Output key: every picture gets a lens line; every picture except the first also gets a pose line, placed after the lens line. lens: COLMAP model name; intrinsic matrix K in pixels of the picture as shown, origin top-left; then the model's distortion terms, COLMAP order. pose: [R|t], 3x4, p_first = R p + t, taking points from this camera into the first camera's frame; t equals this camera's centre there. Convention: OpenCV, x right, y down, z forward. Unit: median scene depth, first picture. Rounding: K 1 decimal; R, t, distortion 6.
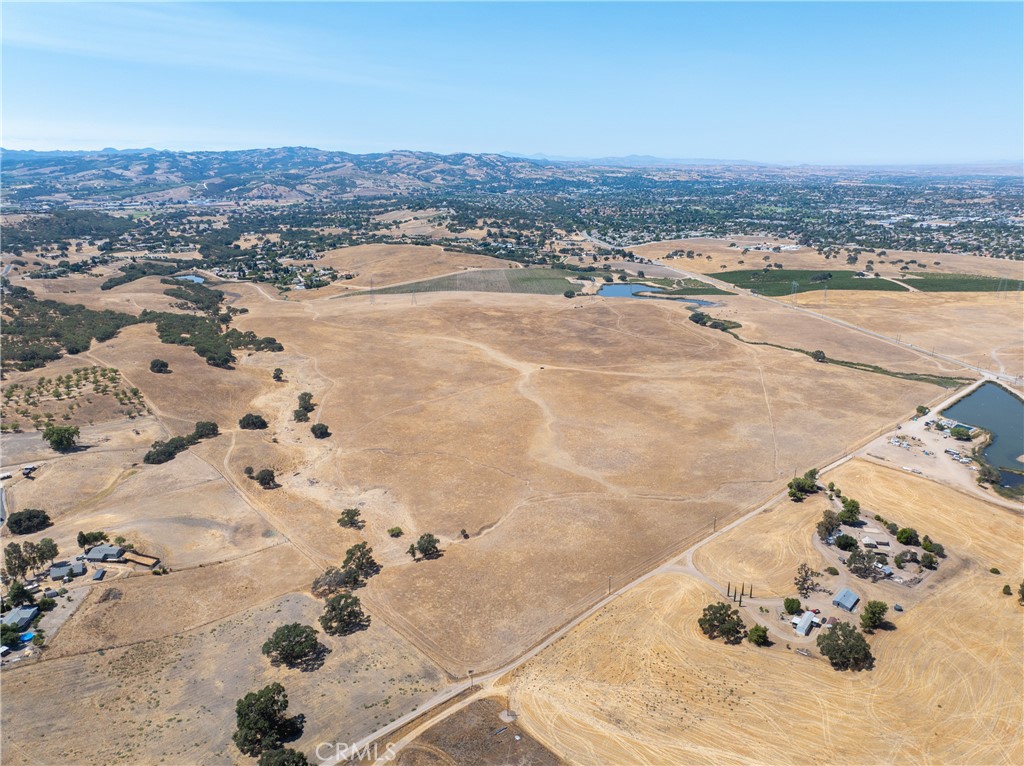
lens RADIAL K [[719.1, 0, 512.2], [0, 719.1, 384.7], [0, 0, 1]] dist [-0.048825, -0.002661]
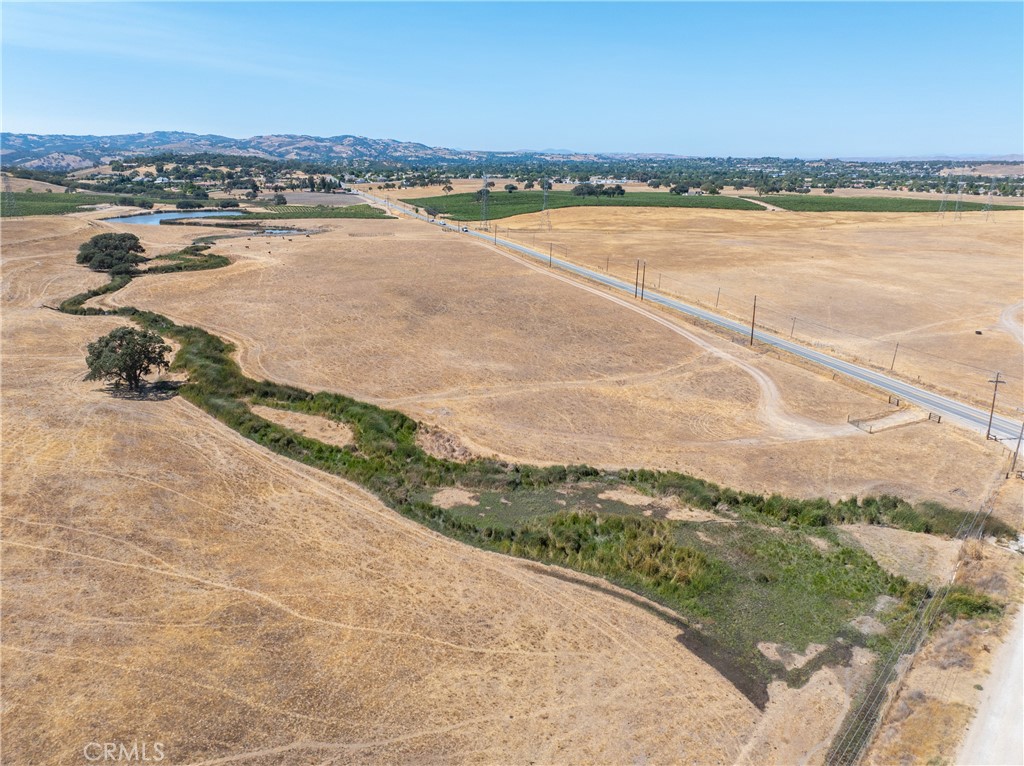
lens RADIAL K [[719.1, 0, 511.7], [0, 719.1, 381.0], [0, 0, 1]] dist [-0.048825, -0.002661]
pose [[0.994461, -0.028629, 0.101137, 0.430934], [0.028539, 0.999590, 0.002328, -0.027588], [-0.101162, 0.000572, 0.994870, 0.681881]]
